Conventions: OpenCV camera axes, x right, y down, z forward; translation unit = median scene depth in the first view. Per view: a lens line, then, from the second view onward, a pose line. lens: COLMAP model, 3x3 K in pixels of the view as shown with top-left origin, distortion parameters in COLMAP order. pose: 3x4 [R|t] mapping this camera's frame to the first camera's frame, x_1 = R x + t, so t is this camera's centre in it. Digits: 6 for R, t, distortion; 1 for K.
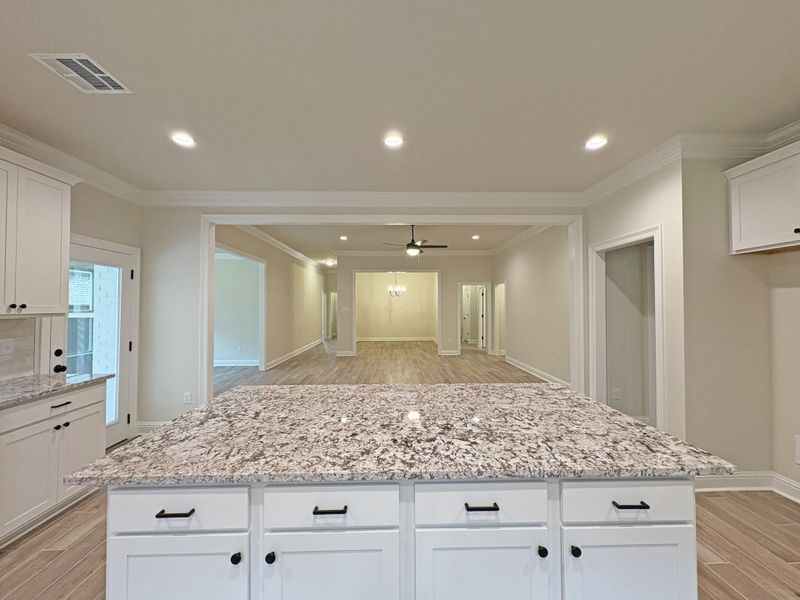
lens RADIAL K [[317.9, 0, 398.3], [0, 317.9, 300.6], [0, 0, 1]] dist [0.001333, -0.000795]
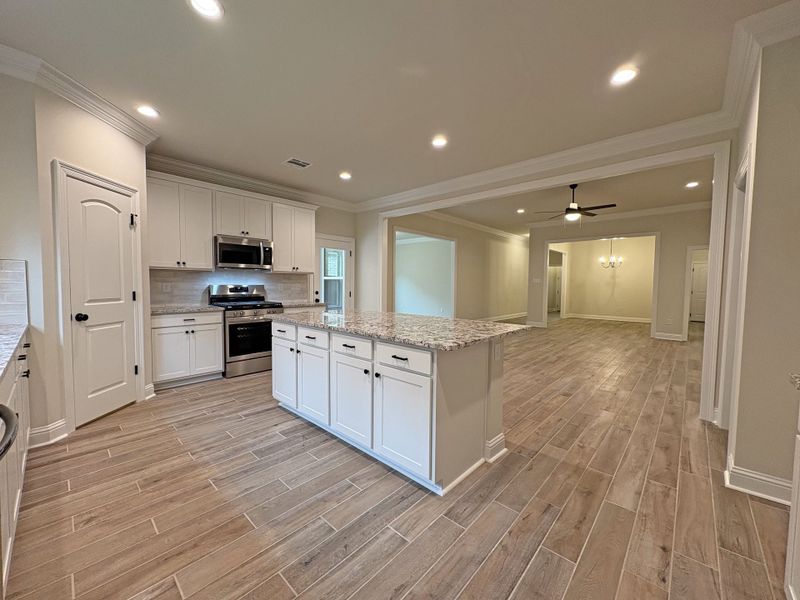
lens RADIAL K [[317.9, 0, 398.7], [0, 317.9, 300.9], [0, 0, 1]] dist [0.001333, -0.000795]
pose [[0.717517, 0.049555, -0.694776, 0.459486], [-0.002502, 0.997643, 0.068572, 0.044963], [0.696537, -0.047463, 0.715949, -0.069132]]
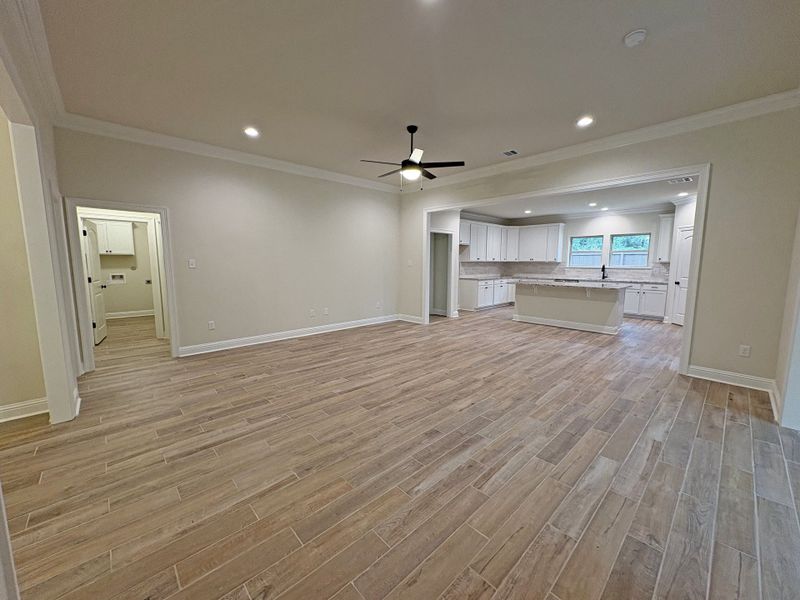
lens RADIAL K [[317.9, 0, 399.1], [0, 317.9, 298.4], [0, 0, 1]] dist [0.001333, -0.000795]
pose [[-0.664954, -0.082657, 0.742296, -0.609579], [-0.009719, 0.994731, 0.102061, 0.046130], [-0.746821, 0.060652, -0.662254, 1.979248]]
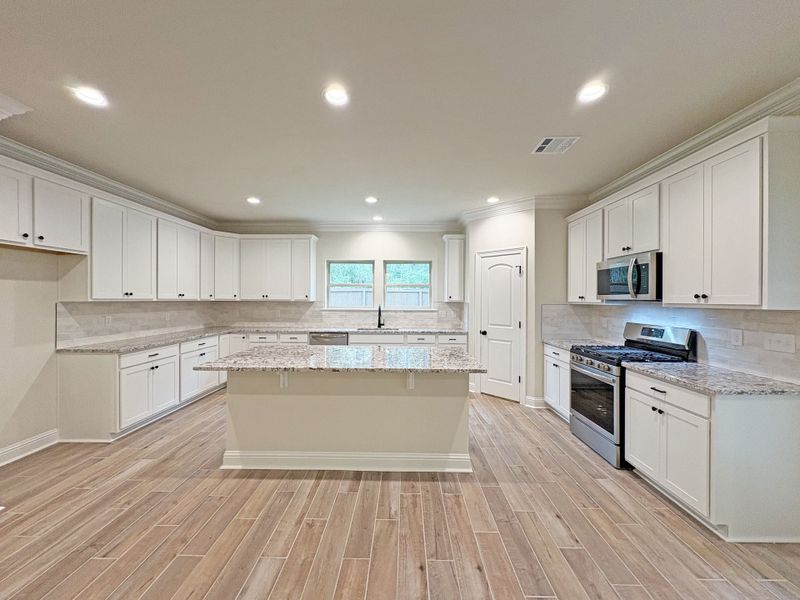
lens RADIAL K [[317.9, 0, 398.5], [0, 317.9, 301.2], [0, 0, 1]] dist [0.001333, -0.000795]
pose [[-0.999039, -0.001992, 0.043788, -0.118901], [-0.002363, 0.999962, -0.008424, 0.021677], [-0.043770, -0.008520, -0.999005, 0.997650]]
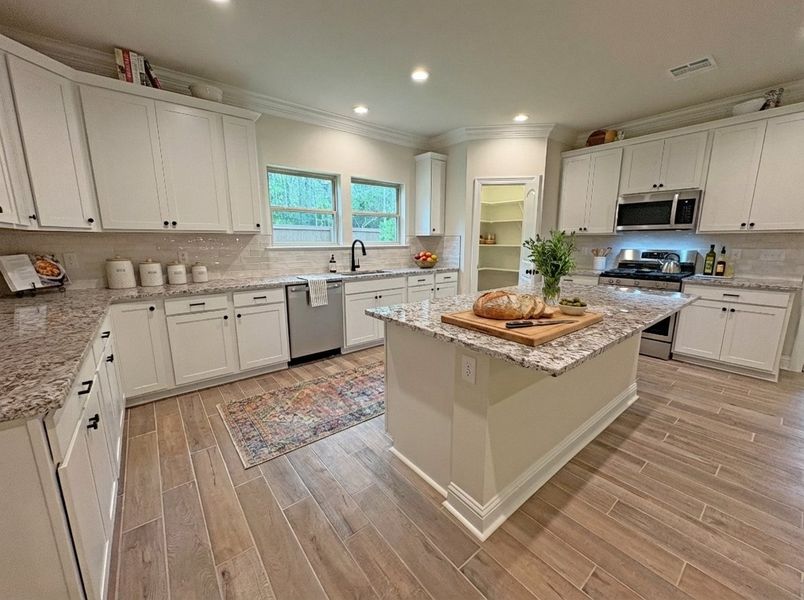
lens RADIAL K [[319.5, 0, 401.8], [0, 319.5, 300.9], [0, 0, 1]] dist [0.001333, -0.000795]
pose [[-0.796197, 0.117640, -0.593491, 0.457132], [0.014703, 0.984388, 0.175398, 0.039086], [0.604859, 0.130925, -0.785496, 0.589396]]
